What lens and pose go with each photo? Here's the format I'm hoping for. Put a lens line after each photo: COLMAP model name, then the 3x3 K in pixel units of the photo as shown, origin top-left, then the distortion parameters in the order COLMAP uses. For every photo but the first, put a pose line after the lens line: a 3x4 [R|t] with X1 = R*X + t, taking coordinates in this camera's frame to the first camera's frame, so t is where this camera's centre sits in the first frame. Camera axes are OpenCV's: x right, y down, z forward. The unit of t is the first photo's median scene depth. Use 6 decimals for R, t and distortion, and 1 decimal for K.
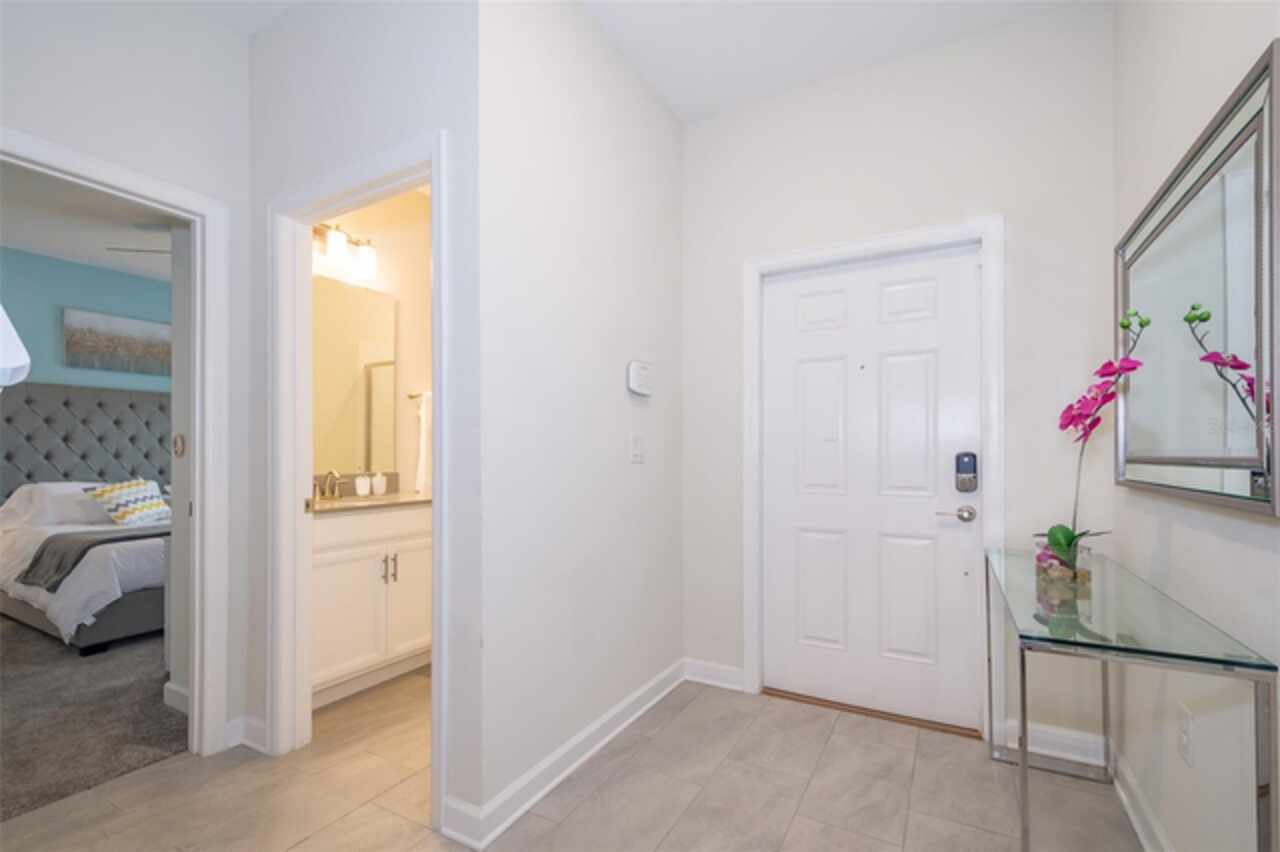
lens RADIAL K [[557.2, 0, 643.3], [0, 557.2, 452.2], [0, 0, 1]] dist [0.000957, 0.000039]
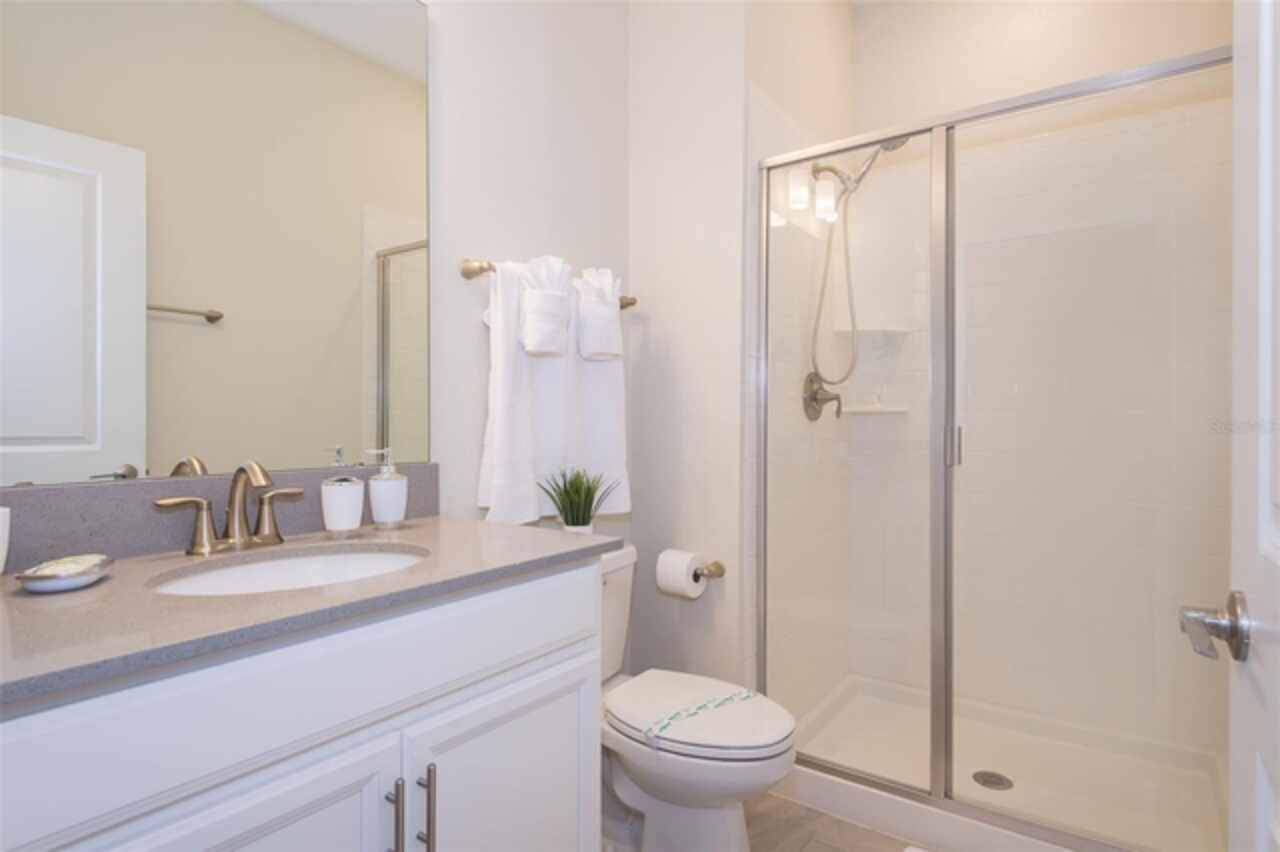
lens RADIAL K [[685.9, 0, 640.0], [0, 685.9, 426.0], [0, 0, 1]] dist [-0.001926, -0.000145]
pose [[0.992599, 0.006321, -0.121277, -0.253127], [-0.005175, 0.999939, 0.009769, 0.004933], [0.121331, -0.009069, 0.992571, 0.568588]]
